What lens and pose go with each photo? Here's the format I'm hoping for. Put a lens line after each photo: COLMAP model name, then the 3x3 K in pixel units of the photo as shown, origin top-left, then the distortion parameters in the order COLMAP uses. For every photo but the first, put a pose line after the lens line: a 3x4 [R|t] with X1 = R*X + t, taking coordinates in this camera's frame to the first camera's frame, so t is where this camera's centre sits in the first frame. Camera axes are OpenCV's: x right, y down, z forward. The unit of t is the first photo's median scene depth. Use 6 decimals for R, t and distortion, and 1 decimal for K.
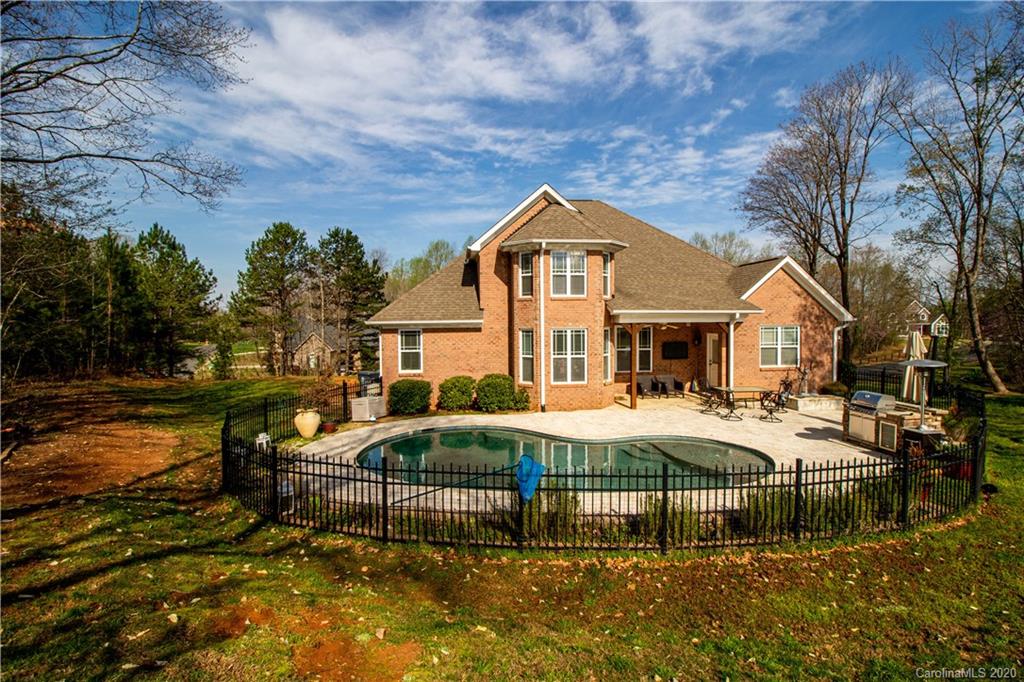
lens RADIAL K [[473.4, 0, 512.0], [0, 473.4, 341.0], [0, 0, 1]] dist [-0.006747, 0.000116]
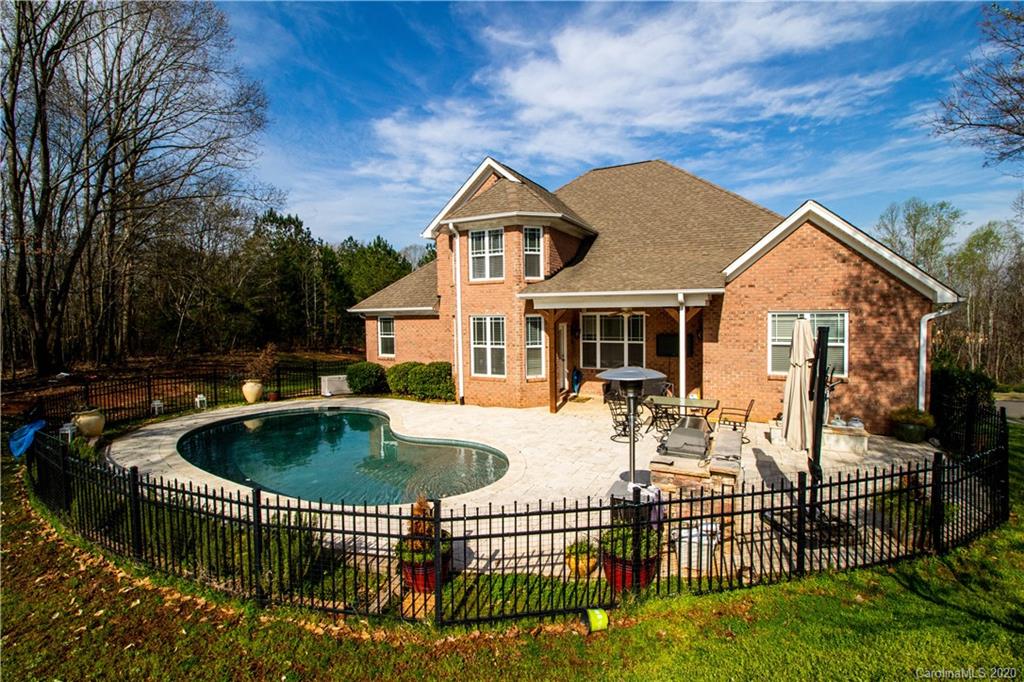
lens RADIAL K [[469.9, 0, 509.1], [0, 469.9, 323.6], [0, 0, 1]] dist [0.001710, -0.012953]
pose [[0.838350, 0.008506, -0.545065, 0.601085], [-0.015743, 0.999839, -0.008610, -0.003409], [0.544904, 0.015799, 0.838349, 0.255422]]
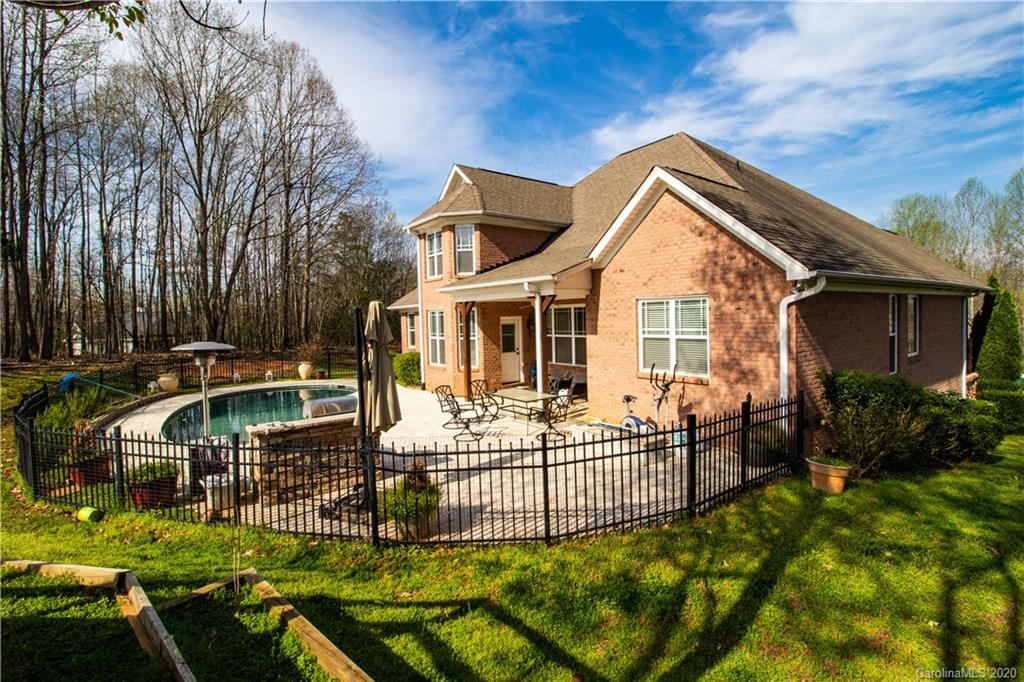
lens RADIAL K [[468.5, 0, 517.1], [0, 468.5, 303.8], [0, 0, 1]] dist [-0.019298, -0.000543]
pose [[0.512350, -0.030015, -0.858252, 0.975676], [-0.016894, 0.998843, -0.045017, 0.002551], [0.858610, 0.037564, 0.511251, 0.604434]]
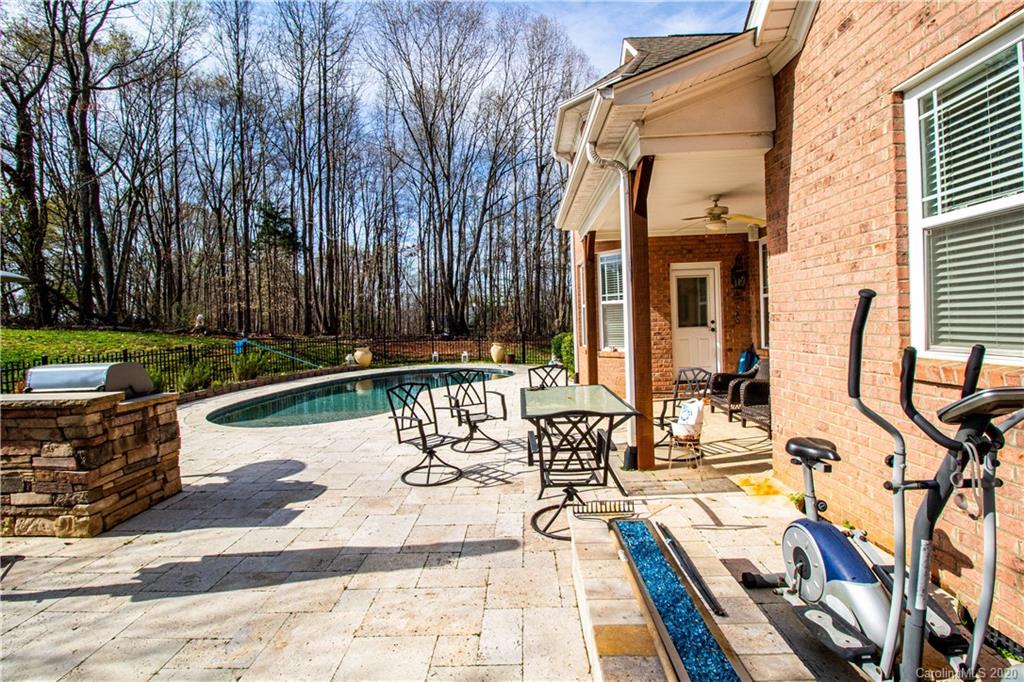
lens RADIAL K [[469.9, 0, 509.1], [0, 469.9, 323.6], [0, 0, 1]] dist [0.001710, -0.012953]
pose [[-0.138538, 0.011296, -0.990293, 0.725583], [-0.013545, 0.999820, 0.013299, 0.047315], [0.990265, 0.015256, -0.138360, 0.926694]]
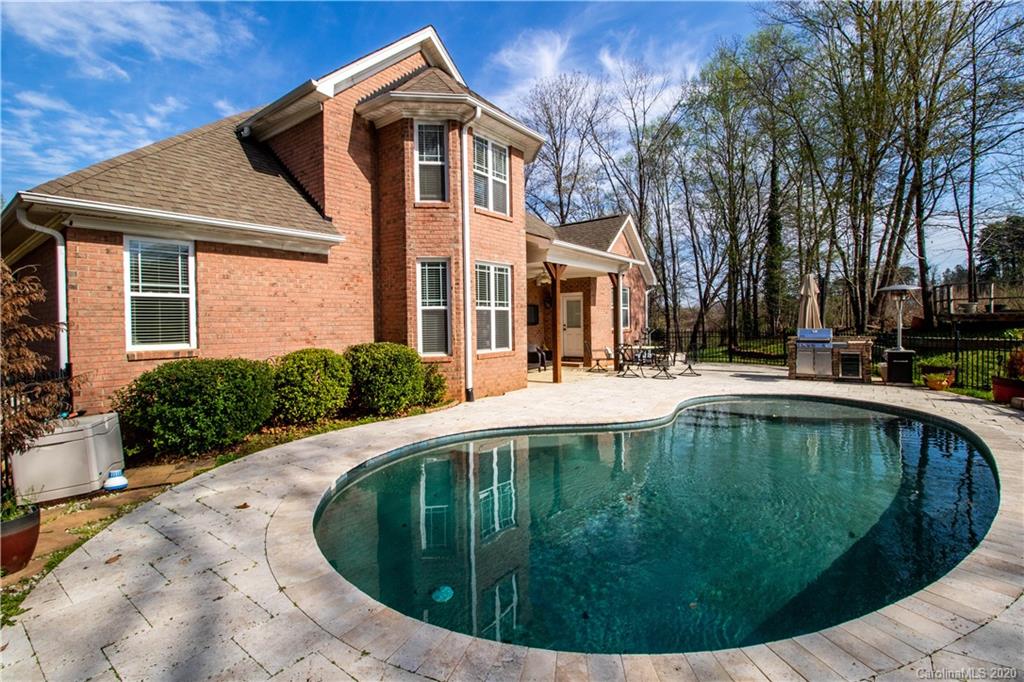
lens RADIAL K [[485.5, 0, 514.3], [0, 485.5, 327.0], [0, 0, 1]] dist [0.001112, -0.012731]
pose [[0.686335, -0.009003, 0.727230, -0.306030], [0.043726, 0.998625, -0.028904, 0.072396], [-0.725970, 0.051637, 0.685785, 0.509760]]
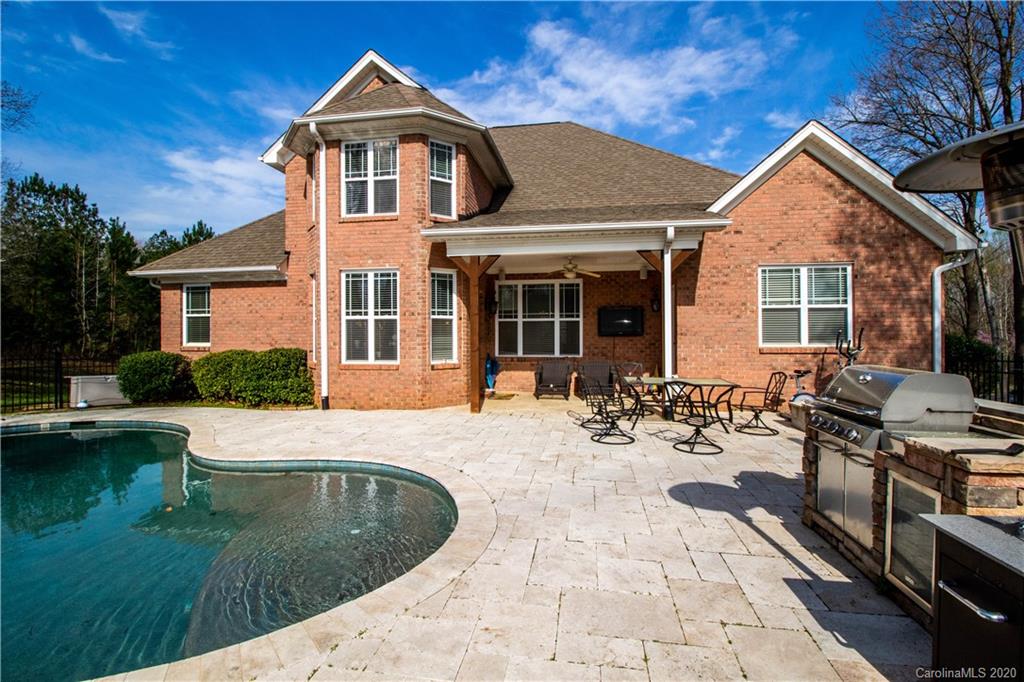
lens RADIAL K [[474.4, 0, 509.1], [0, 474.4, 327.0], [0, 0, 1]] dist [0.001817, -0.009644]
pose [[0.962942, -0.000933, -0.269707, 0.417825], [-0.014302, 0.998410, -0.054519, 0.069845], [0.269330, 0.056356, 0.961398, 0.451602]]
